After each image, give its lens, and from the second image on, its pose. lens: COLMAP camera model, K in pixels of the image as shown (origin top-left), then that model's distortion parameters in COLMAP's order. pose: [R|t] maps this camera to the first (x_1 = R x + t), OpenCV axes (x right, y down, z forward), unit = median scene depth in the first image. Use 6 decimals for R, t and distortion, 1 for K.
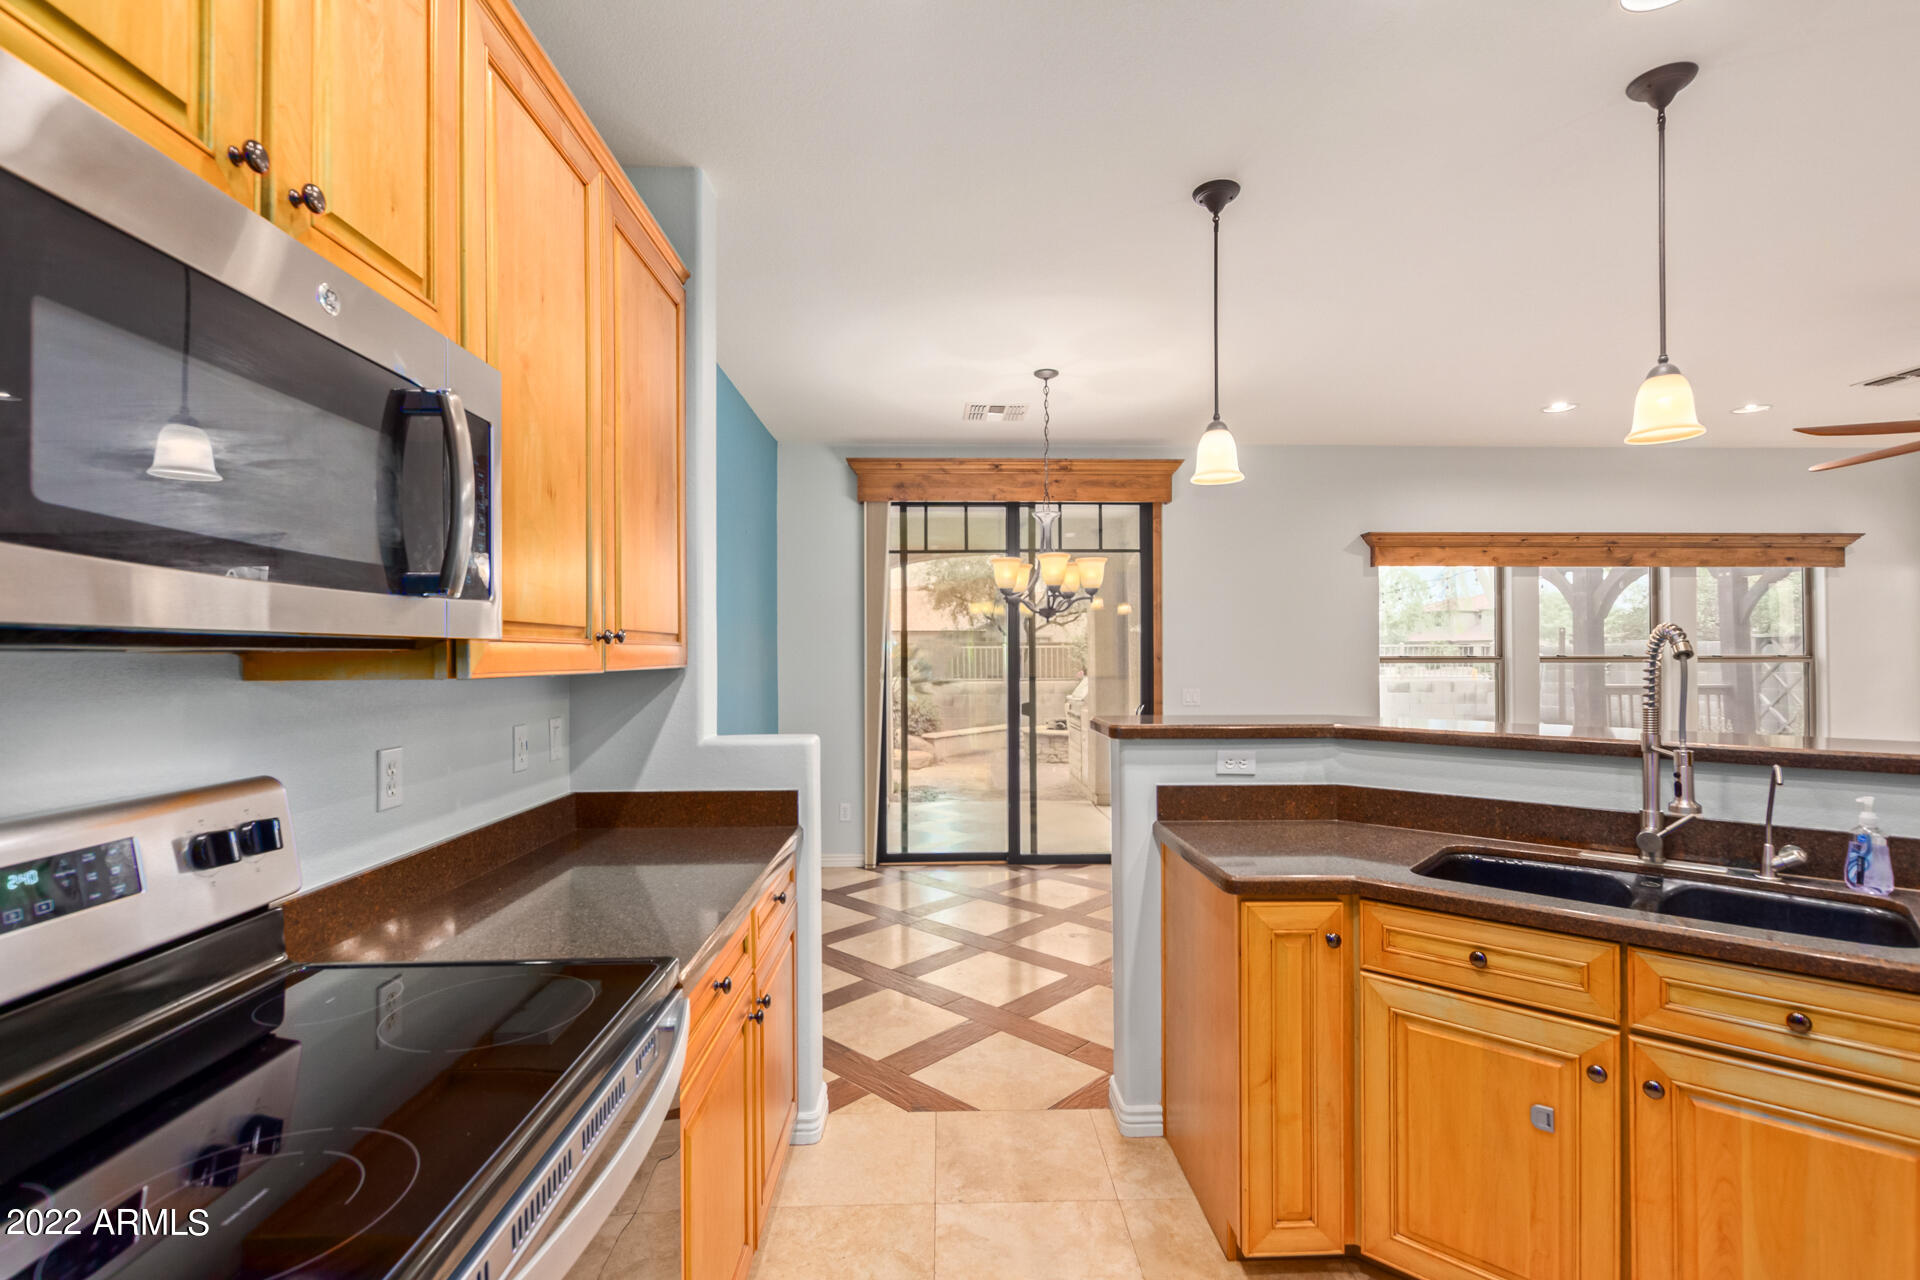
lens RADIAL K [[871.4, 0, 966.1], [0, 871.4, 650.3], [0, 0, 1]] dist [0.004232, -0.002030]
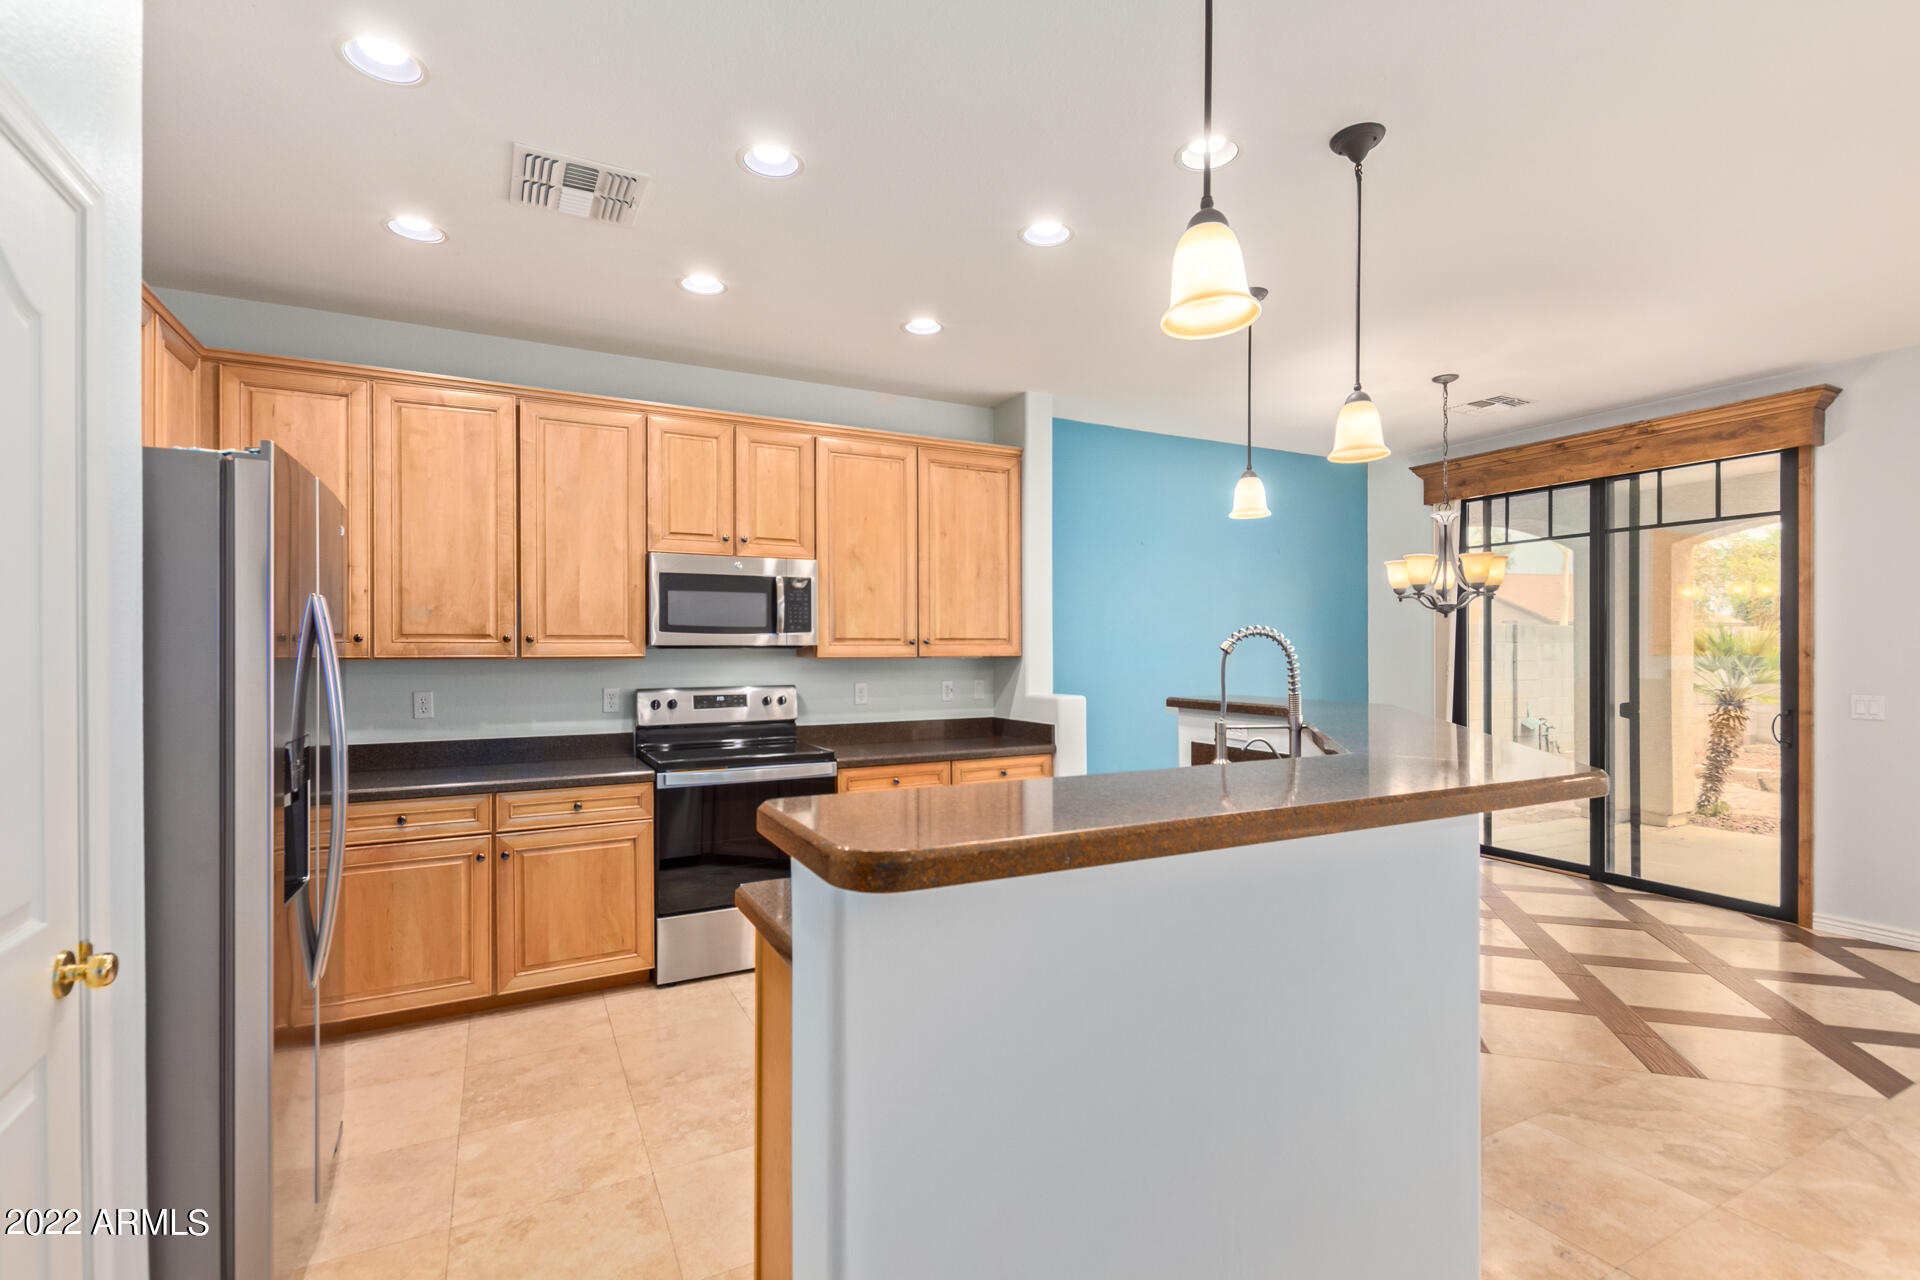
lens RADIAL K [[875.6, 0, 963.9], [0, 875.6, 650.7], [0, 0, 1]] dist [0.000272, -0.000979]
pose [[0.439875, 0.003045, -0.898054, 1.110758], [0.005982, 0.999962, 0.006321, -0.003557], [0.898039, -0.008152, 0.439840, 0.028880]]
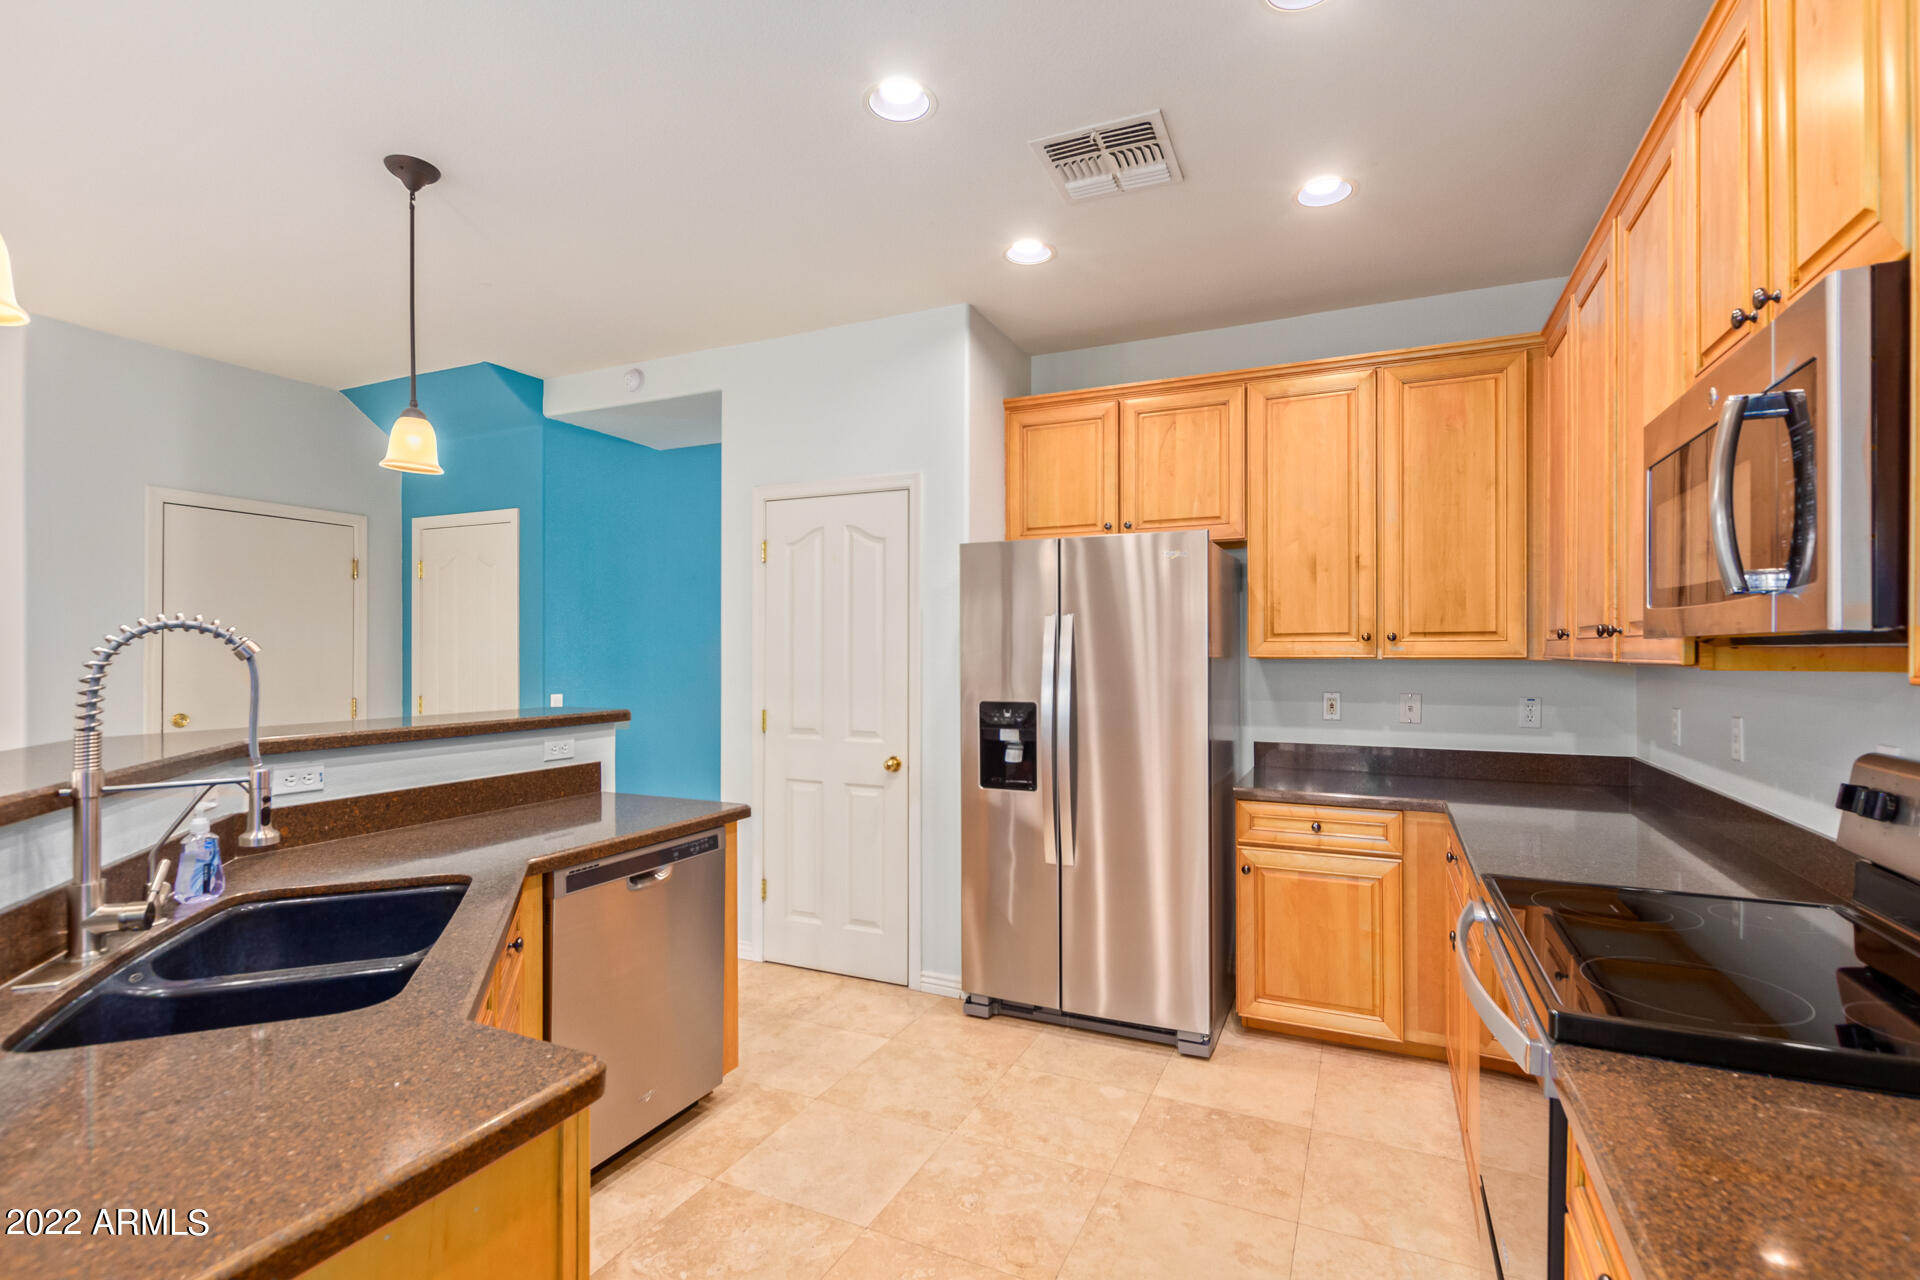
lens RADIAL K [[871.4, 0, 966.1], [0, 871.4, 650.3], [0, 0, 1]] dist [0.004232, -0.002030]
pose [[-0.898147, 0.005001, 0.439667, -0.060754], [0.001090, 0.999958, -0.009147, 0.006729], [-0.439694, -0.007736, -0.898114, 0.848640]]
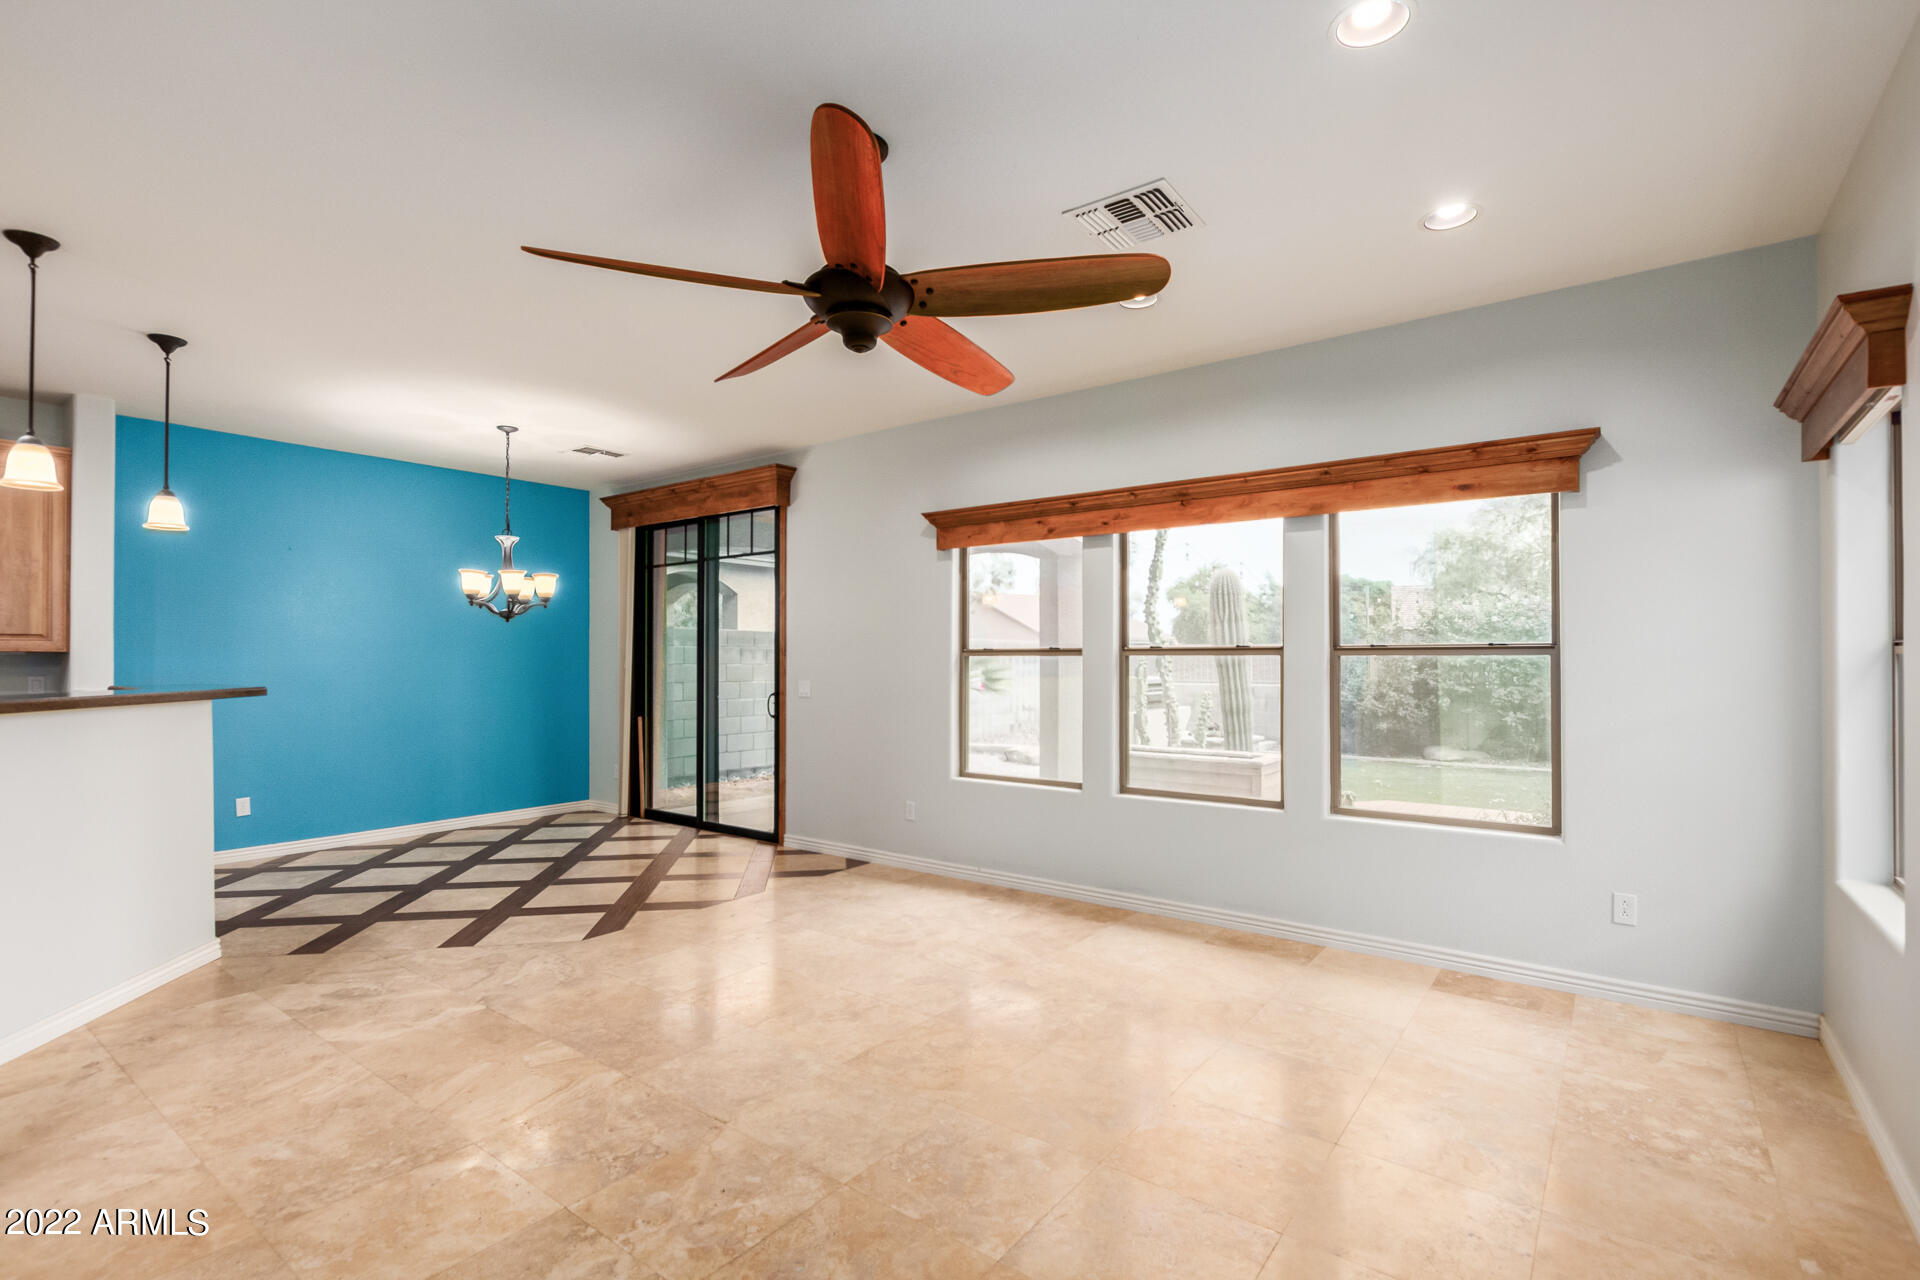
lens RADIAL K [[875.6, 0, 963.9], [0, 875.6, 650.7], [0, 0, 1]] dist [0.000272, -0.000979]
pose [[0.788487, -0.004170, -0.615037, 2.023292], [0.003003, 0.999991, -0.002930, 0.023415], [0.615044, 0.000463, 0.788493, 0.561086]]
